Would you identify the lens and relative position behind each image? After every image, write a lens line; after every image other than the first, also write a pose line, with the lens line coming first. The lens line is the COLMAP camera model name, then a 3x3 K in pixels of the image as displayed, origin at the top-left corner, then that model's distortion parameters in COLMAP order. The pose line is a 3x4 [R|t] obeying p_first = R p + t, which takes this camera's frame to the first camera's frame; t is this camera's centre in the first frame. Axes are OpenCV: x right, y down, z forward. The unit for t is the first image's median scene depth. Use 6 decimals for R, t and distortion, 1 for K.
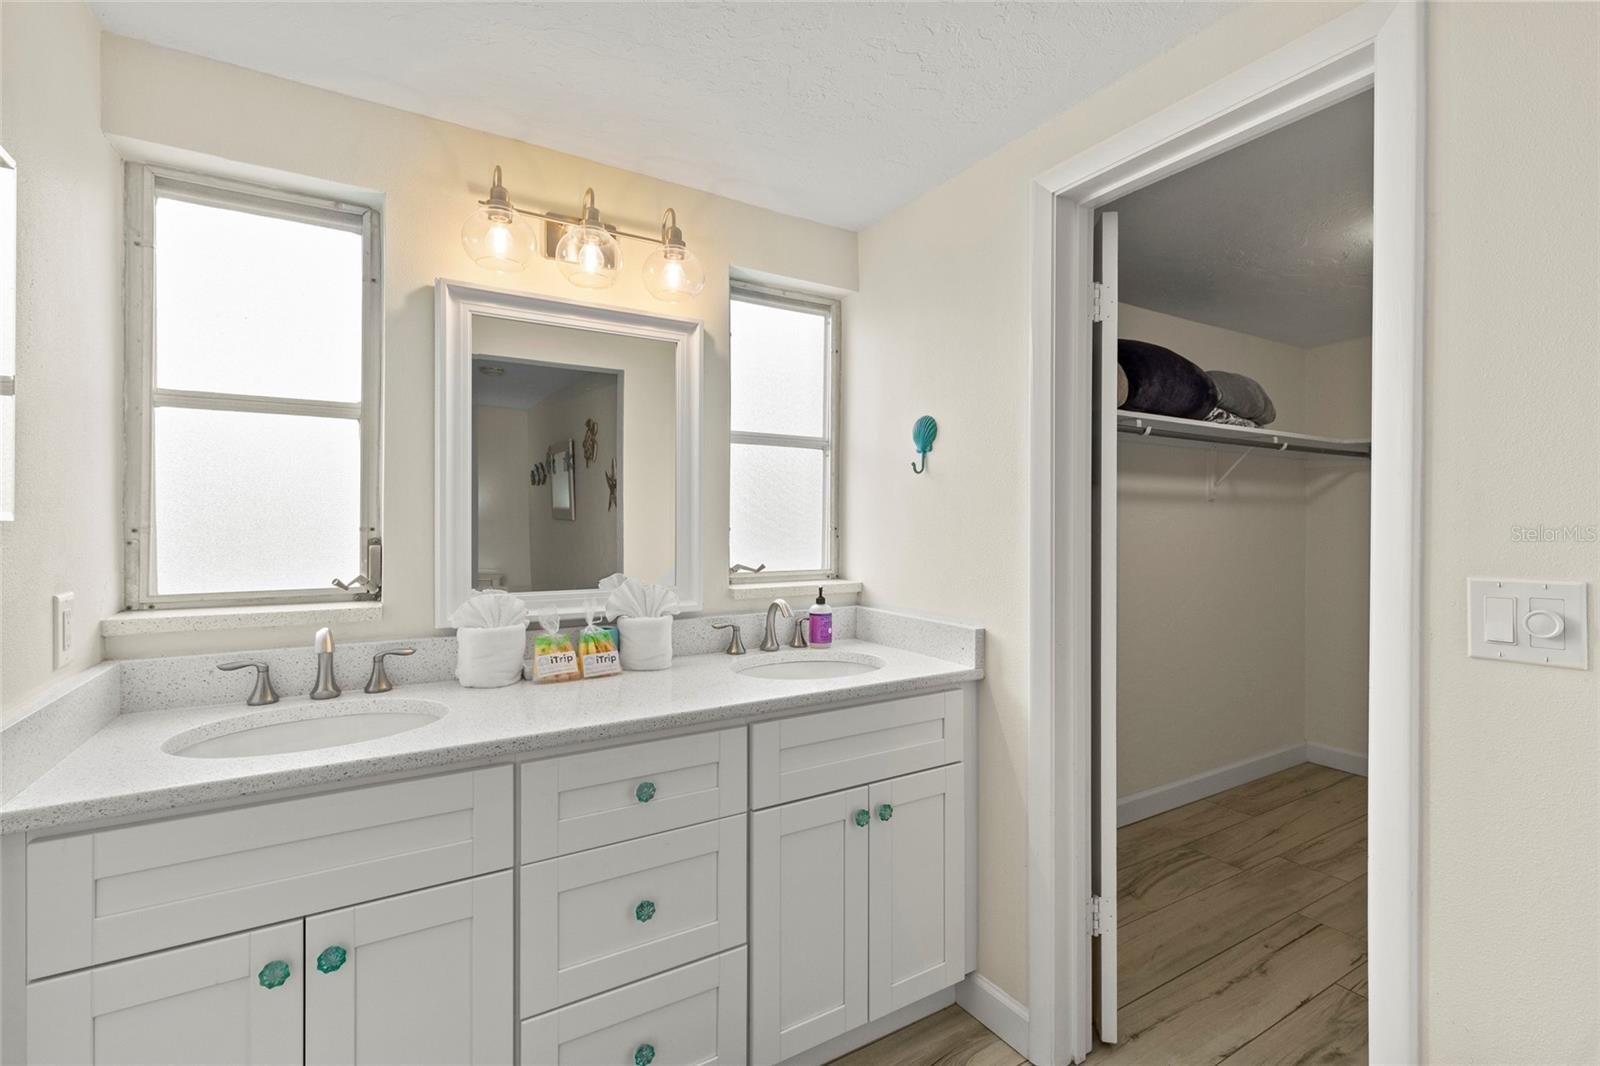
lens RADIAL K [[728.0, 0, 815.1], [0, 728.0, 522.8], [0, 0, 1]] dist [0.006111, 0.001300]
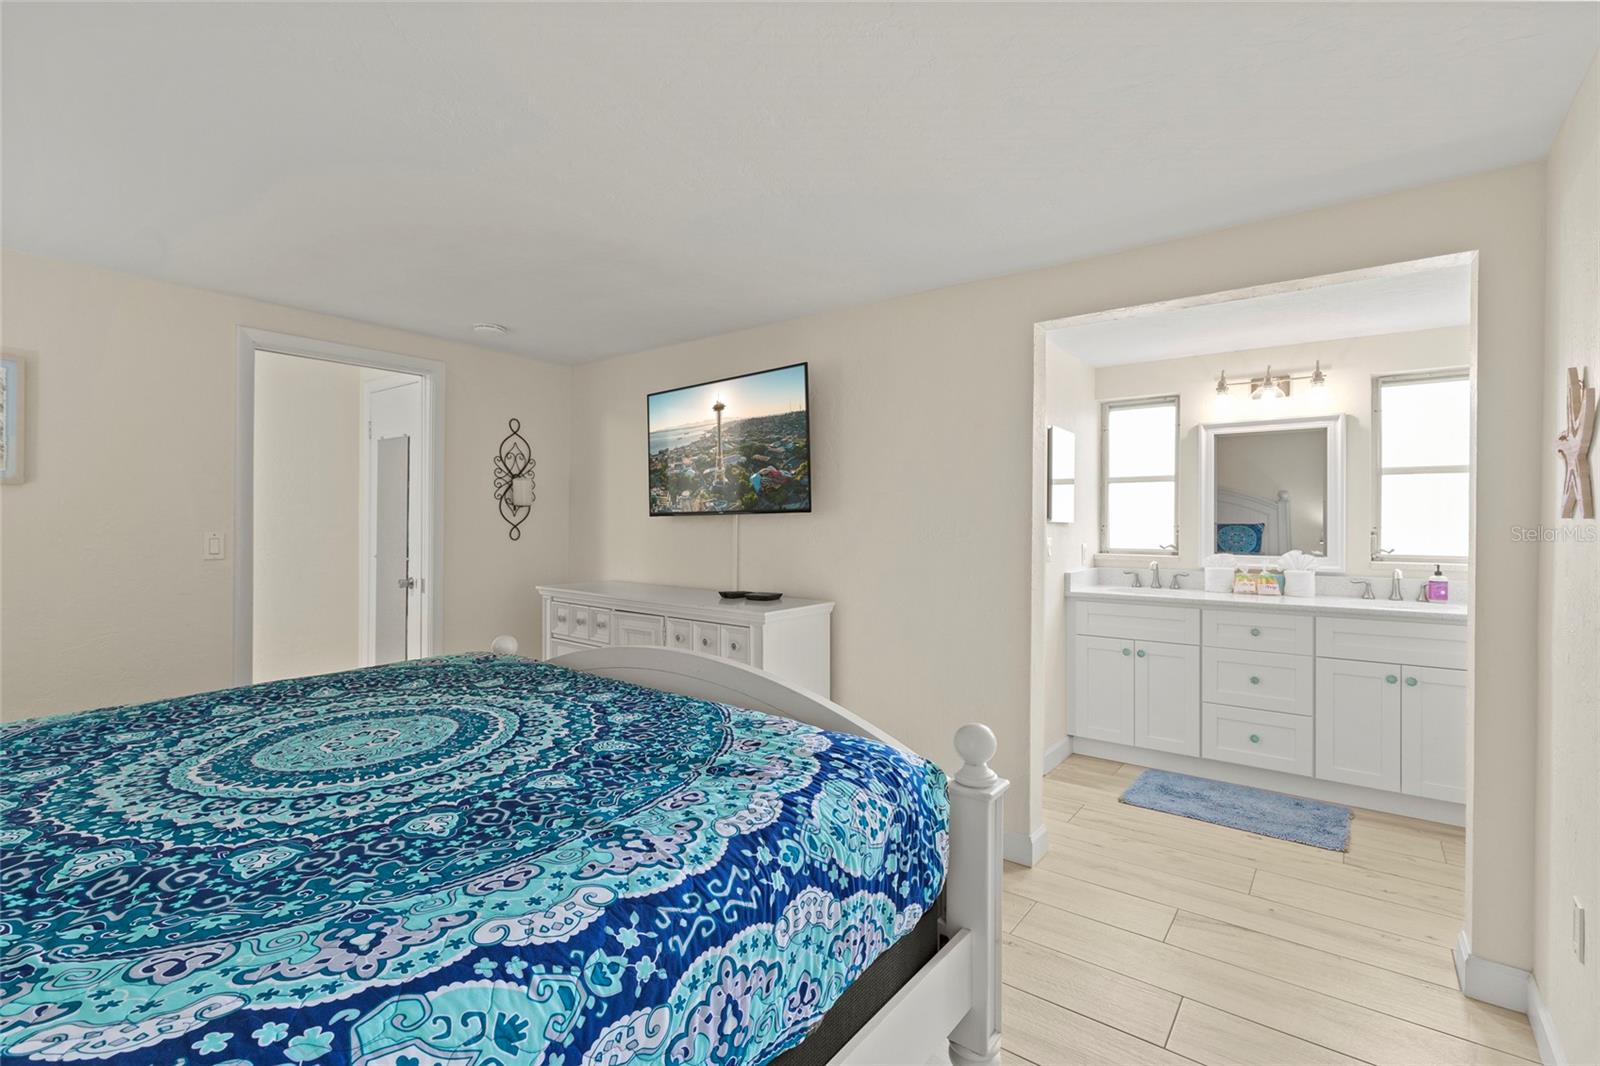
lens RADIAL K [[728.0, 0, 815.8], [0, 728.0, 523.6], [0, 0, 1]] dist [0.006111, 0.001300]
pose [[0.382294, 0.001451, -0.924039, 1.229646], [-0.004923, 0.999988, -0.000467, 0.008490], [0.924028, 0.004727, 0.382297, -1.095582]]
